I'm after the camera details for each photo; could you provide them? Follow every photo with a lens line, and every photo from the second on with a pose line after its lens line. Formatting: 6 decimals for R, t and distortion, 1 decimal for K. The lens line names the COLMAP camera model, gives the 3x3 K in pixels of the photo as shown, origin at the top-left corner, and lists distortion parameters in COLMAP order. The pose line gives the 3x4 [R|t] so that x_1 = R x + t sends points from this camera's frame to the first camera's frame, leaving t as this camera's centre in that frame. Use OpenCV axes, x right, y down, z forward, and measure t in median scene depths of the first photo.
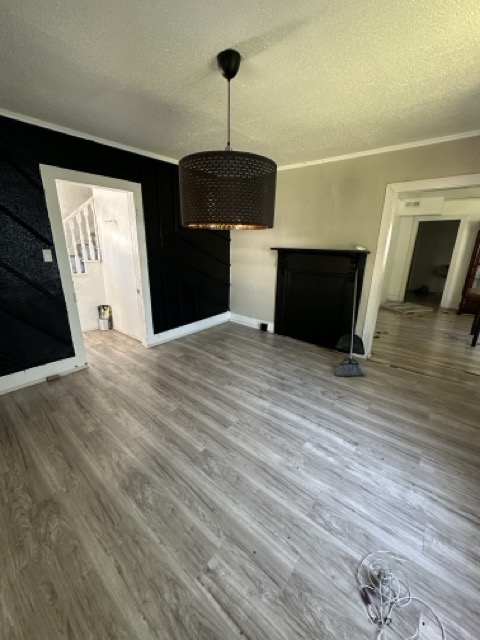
lens RADIAL K [[255.4, 0, 240.1], [0, 255.4, 318.9], [0, 0, 1]] dist [-0.002367, 0.000103]
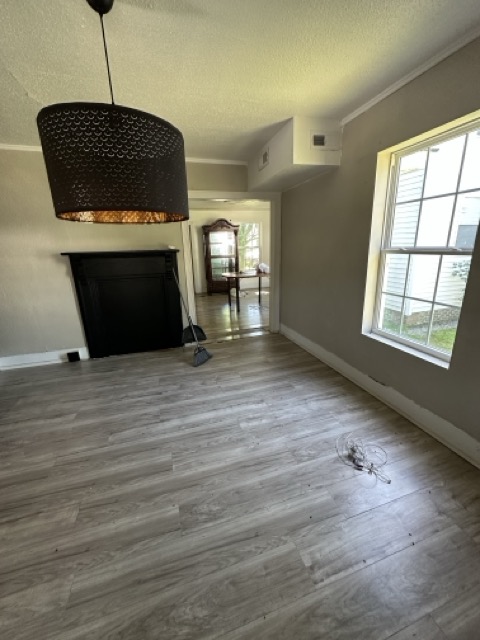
lens RADIAL K [[255.4, 0, 240.1], [0, 255.4, 318.9], [0, 0, 1]] dist [-0.002367, 0.000103]
pose [[0.537245, -0.262218, 0.801629, -0.465981], [0.278055, 0.952374, 0.125177, -0.067724], [-0.796275, 0.155646, 0.584569, 0.291921]]
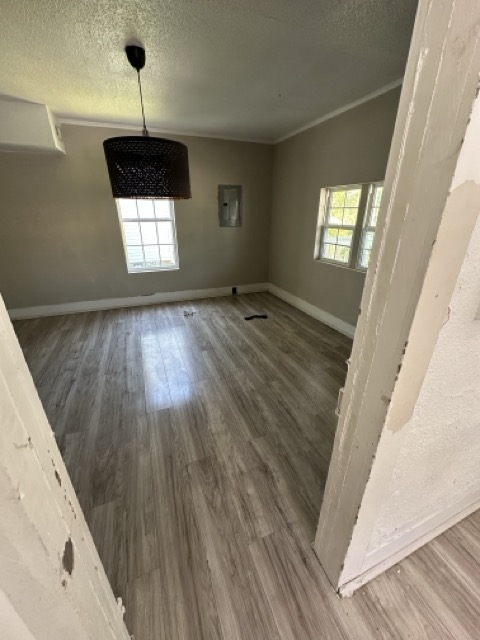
lens RADIAL K [[255.4, 0, 240.1], [0, 255.4, 318.9], [0, 0, 1]] dist [-0.002367, 0.000103]
pose [[-0.876067, -0.200693, 0.438440, -0.896653], [0.127606, 0.780356, 0.612178, -0.510483], [-0.464999, 0.592256, -0.658034, 1.649829]]
